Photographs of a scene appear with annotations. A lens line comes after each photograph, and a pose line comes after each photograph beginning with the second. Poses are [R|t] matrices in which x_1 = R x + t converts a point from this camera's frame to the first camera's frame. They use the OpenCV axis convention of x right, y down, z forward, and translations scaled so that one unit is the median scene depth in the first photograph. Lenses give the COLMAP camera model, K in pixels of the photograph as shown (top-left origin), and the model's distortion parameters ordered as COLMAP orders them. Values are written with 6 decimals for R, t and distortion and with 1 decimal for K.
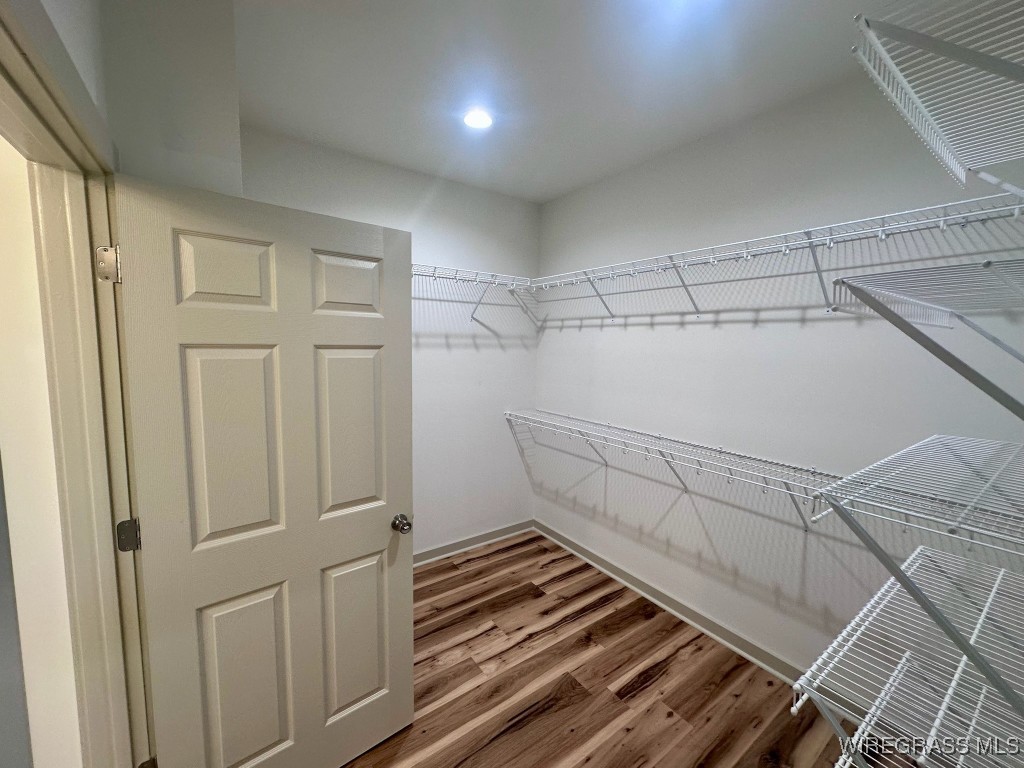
lens RADIAL K [[413.2, 0, 506.6], [0, 413.2, 383.1], [0, 0, 1]] dist [-0.001843, -0.000035]
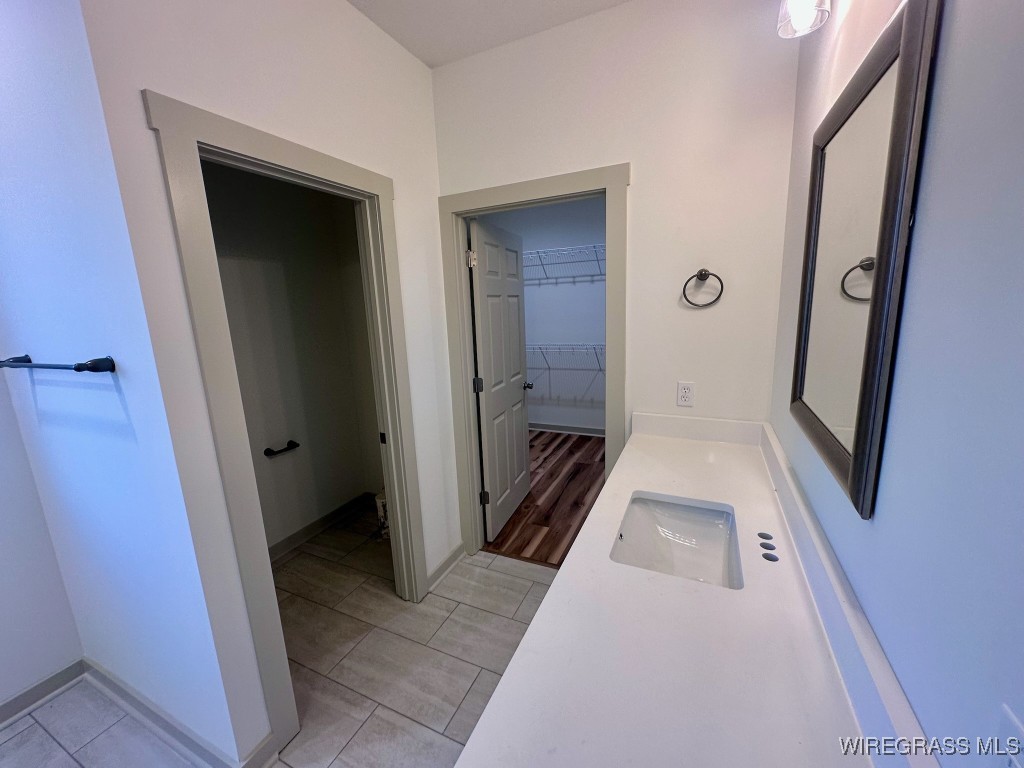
lens RADIAL K [[413.2, 0, 506.6], [0, 413.2, 383.1], [0, 0, 1]] dist [-0.001843, -0.000035]
pose [[0.872645, -0.144440, 0.466506, -0.790585], [0.103913, 0.988303, 0.111620, 0.058022], [-0.477172, -0.048929, 0.877447, -0.439508]]
